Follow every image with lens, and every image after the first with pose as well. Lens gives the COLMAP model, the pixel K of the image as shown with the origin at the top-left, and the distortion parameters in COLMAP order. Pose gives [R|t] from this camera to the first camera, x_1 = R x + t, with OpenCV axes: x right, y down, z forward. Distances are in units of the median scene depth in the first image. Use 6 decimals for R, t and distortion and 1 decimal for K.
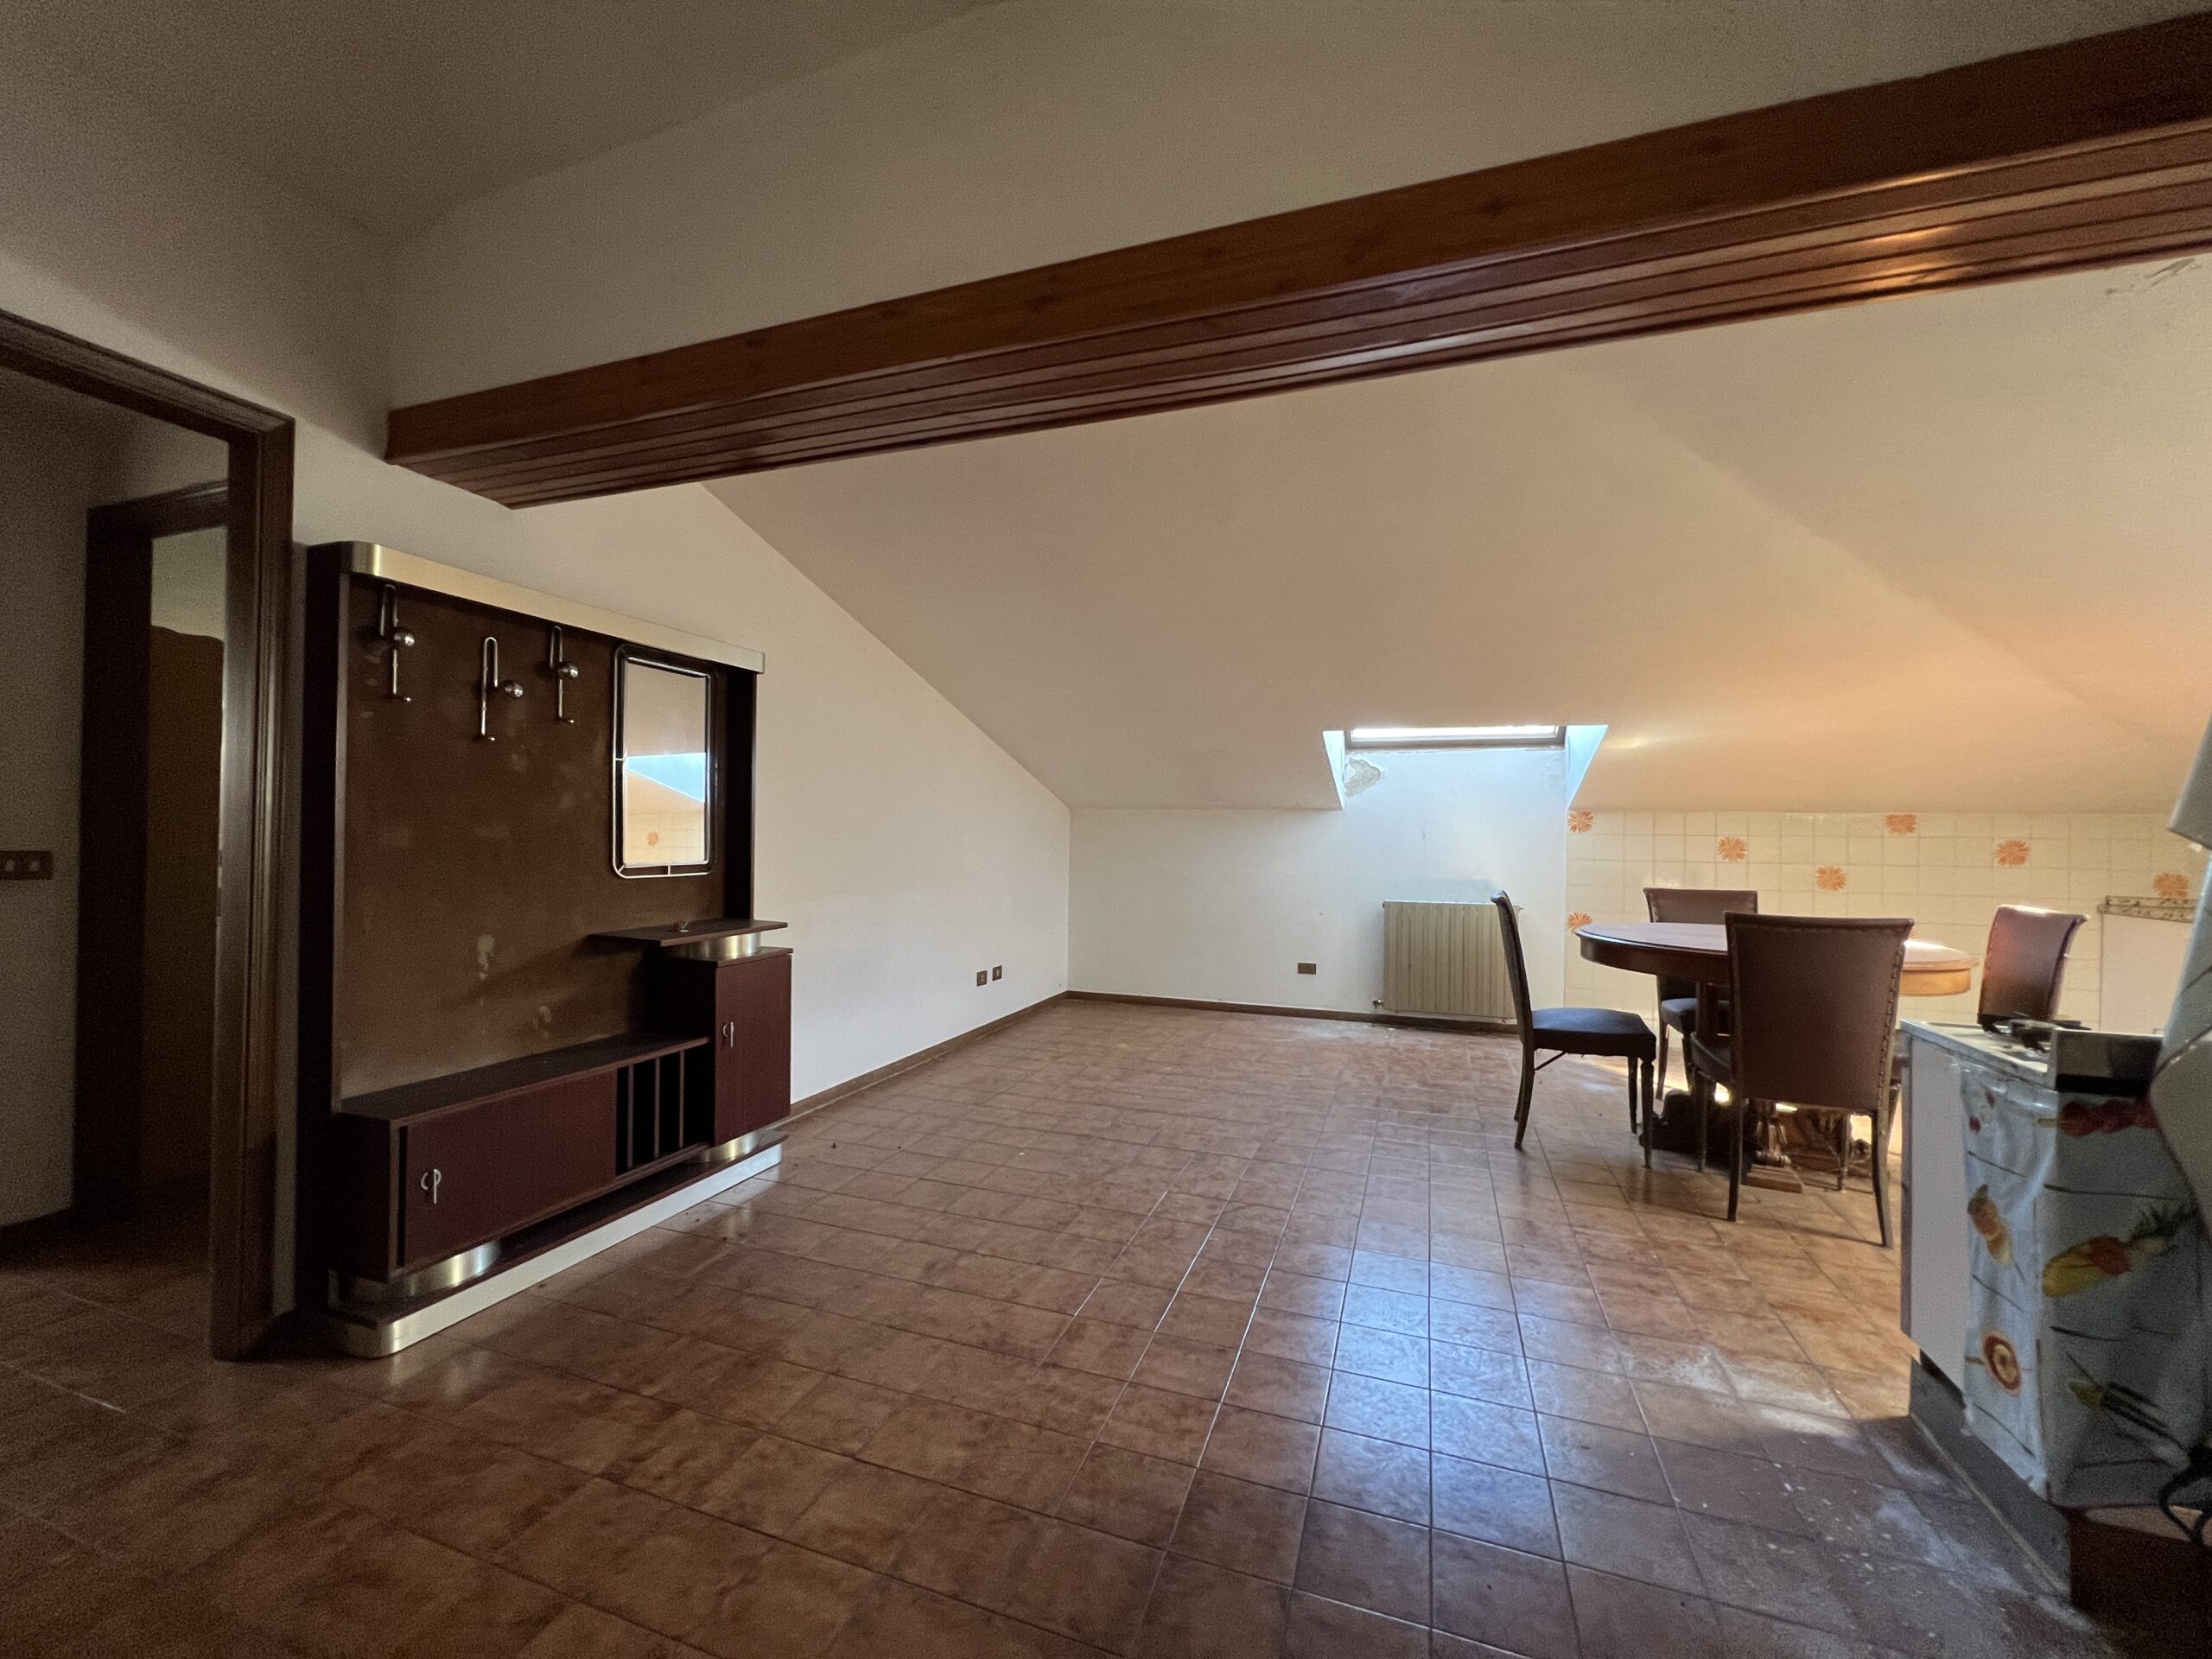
lens RADIAL K [[887.2, 0, 1093.3], [0, 887.2, 831.3], [0, 0, 1]] dist [-0.002187, 0.000402]
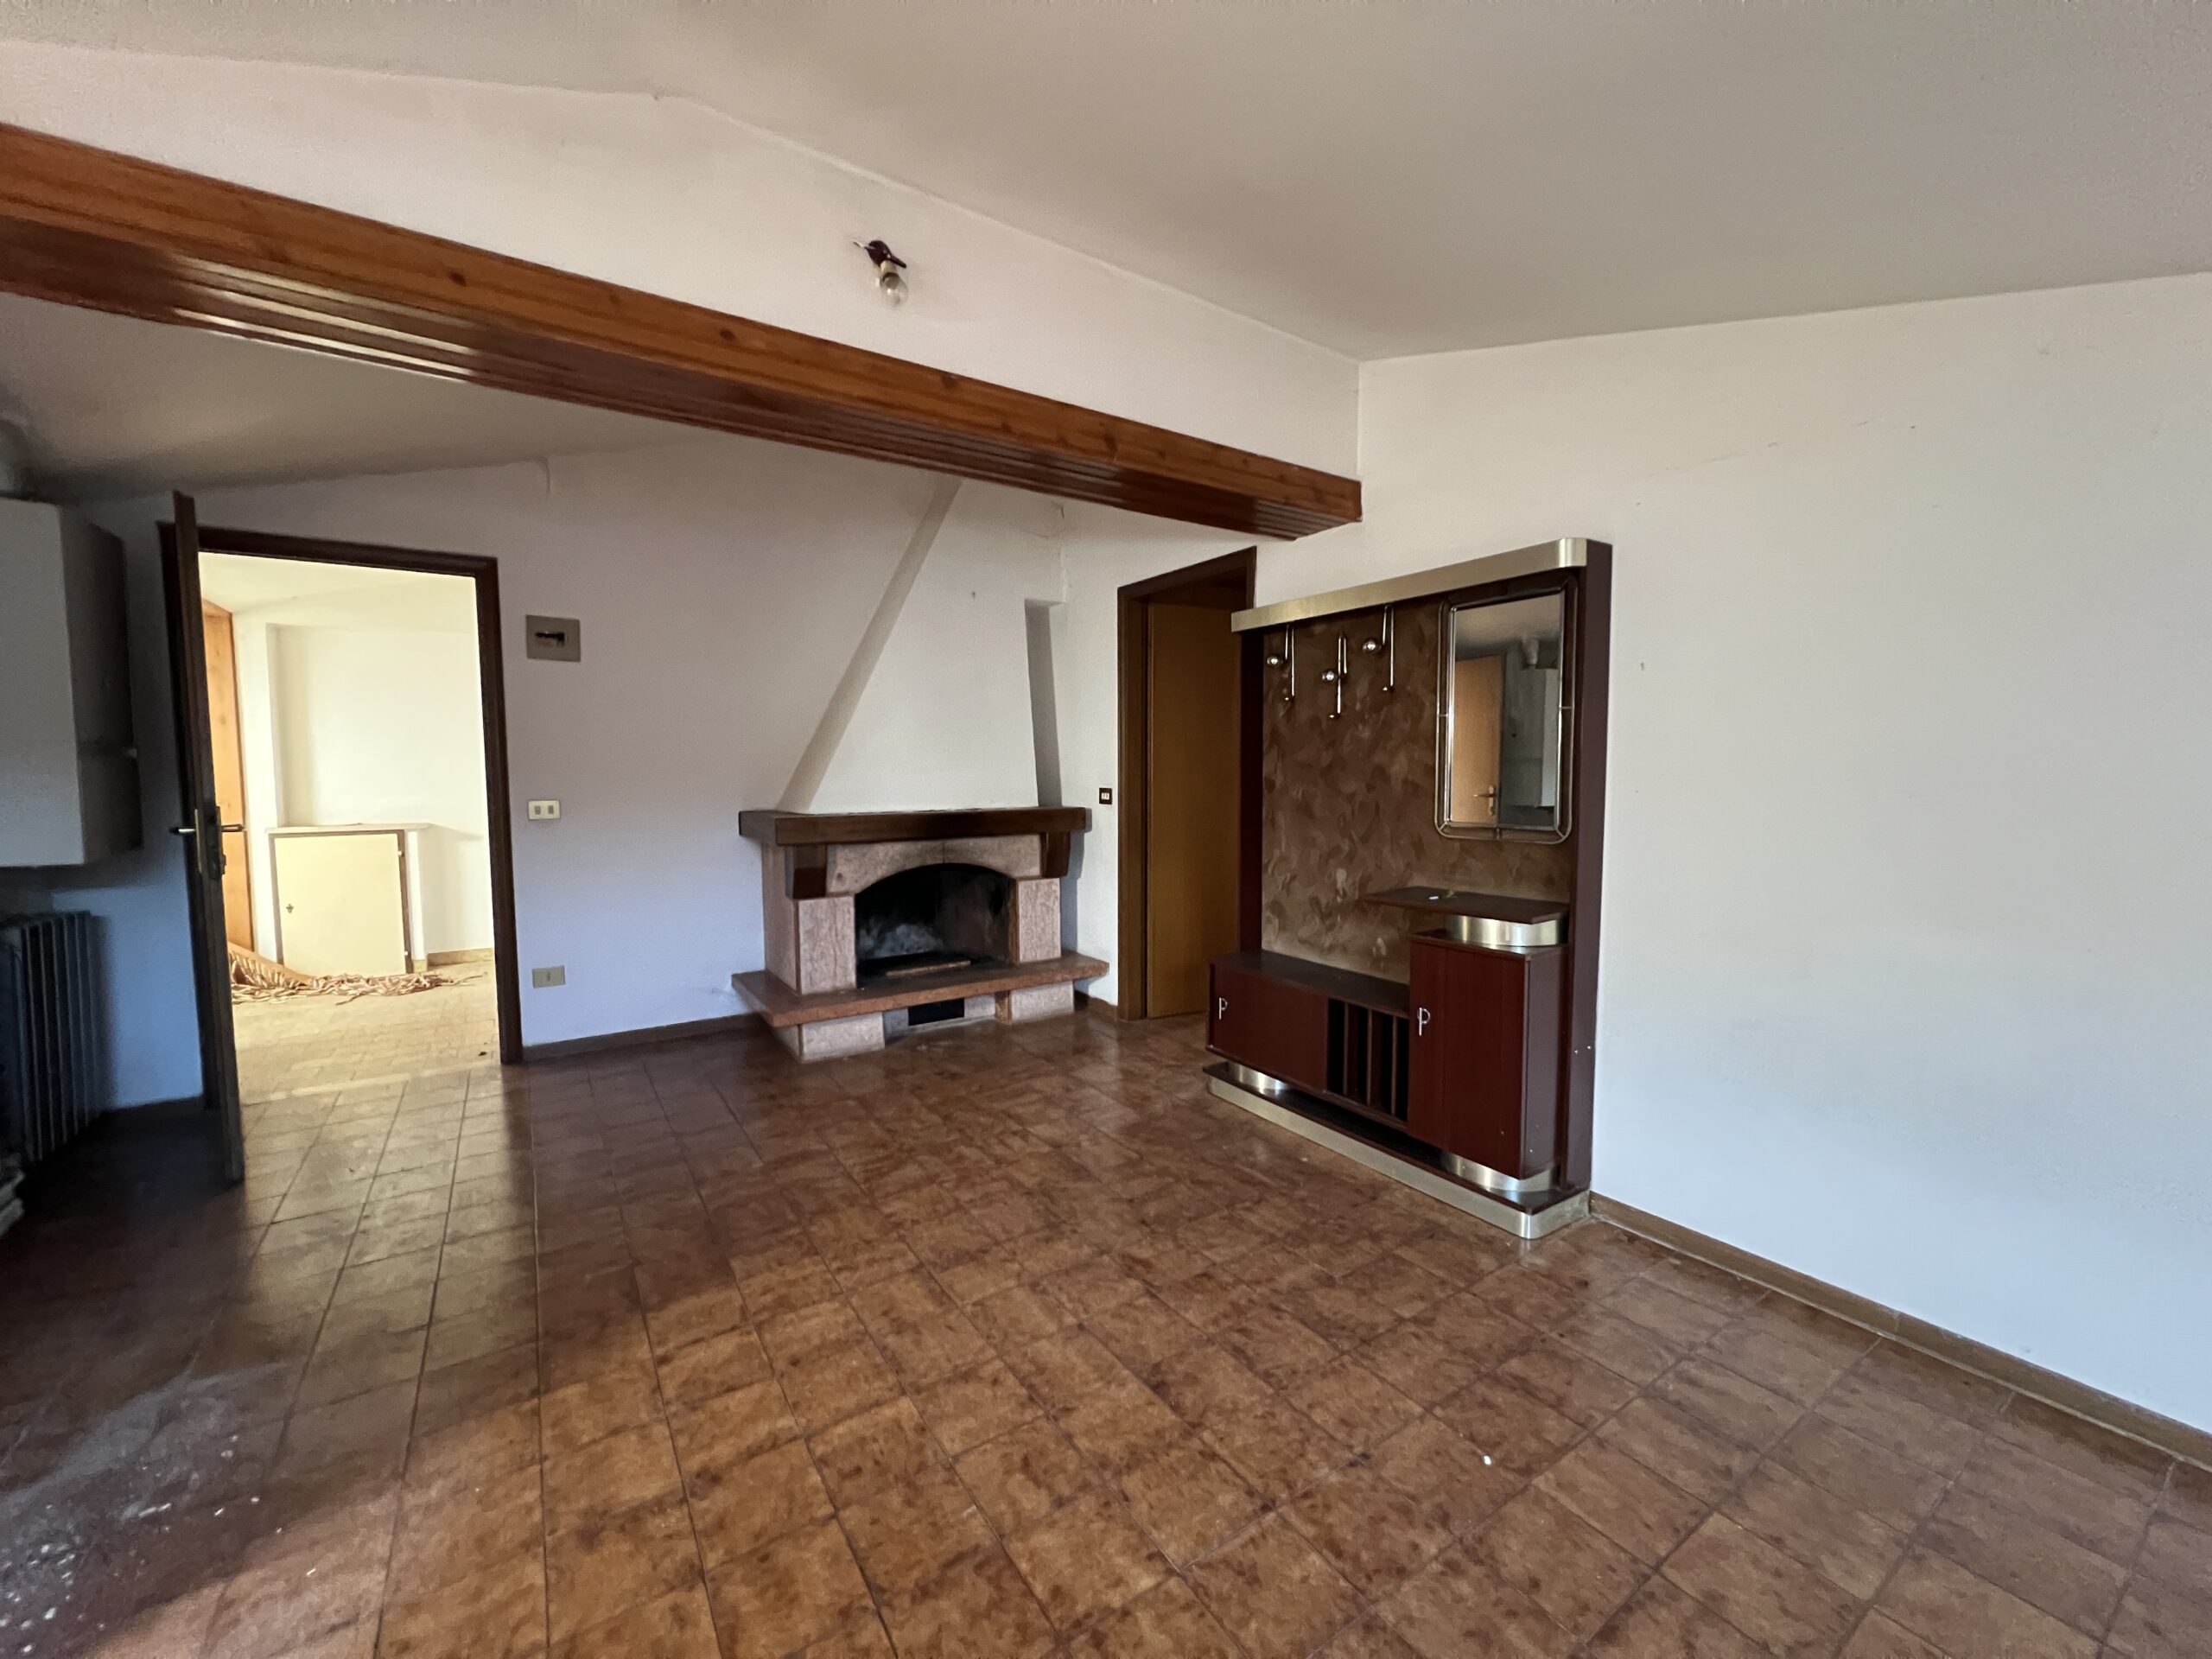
lens RADIAL K [[883.9, 0, 1104.9], [0, 883.9, 824.5], [0, 0, 1]] dist [-0.000936, 0.000709]
pose [[-0.586364, 0.040841, -0.809017, 0.573518], [0.004119, 0.998866, 0.047440, -0.009264], [0.810037, 0.024485, -0.585867, 1.517642]]
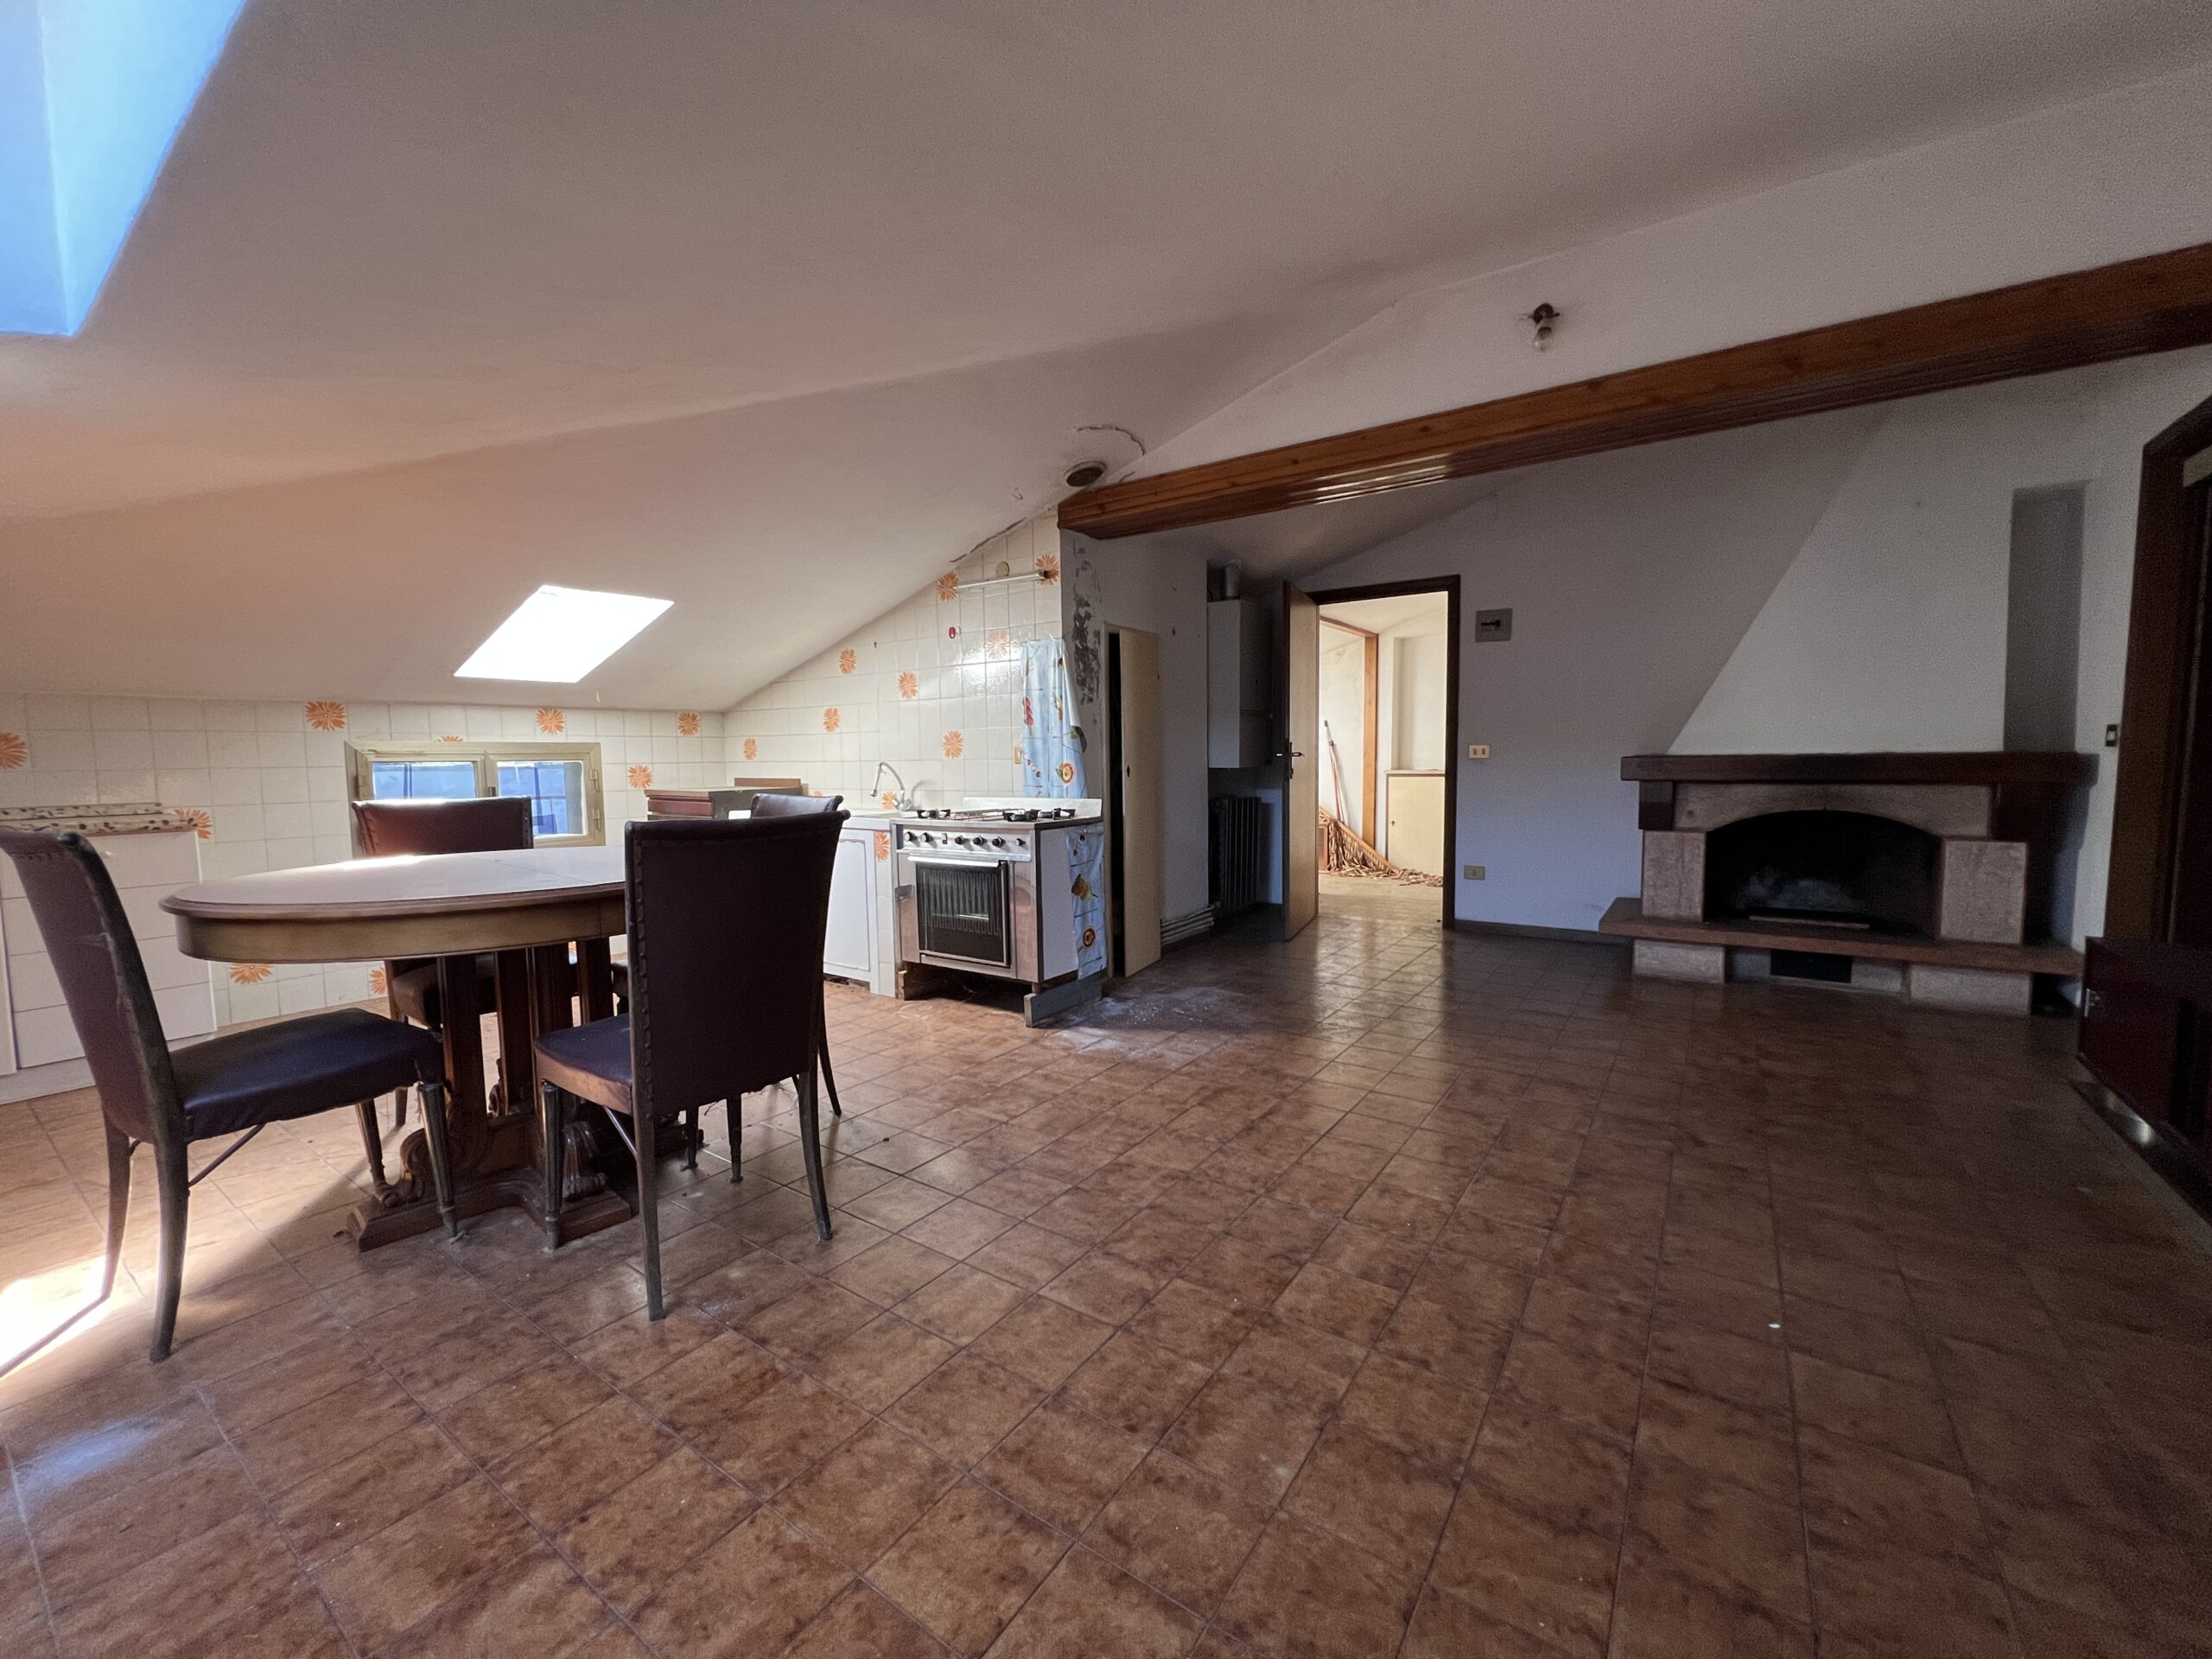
lens RADIAL K [[887.2, 0, 1102.7], [0, 887.2, 820.8], [0, 0, 1]] dist [-0.002187, 0.000402]
pose [[-0.968976, -0.017294, 0.246550, 0.232872], [-0.000734, 0.997746, 0.067104, 0.060822], [-0.247155, 0.064841, -0.966804, 2.145168]]
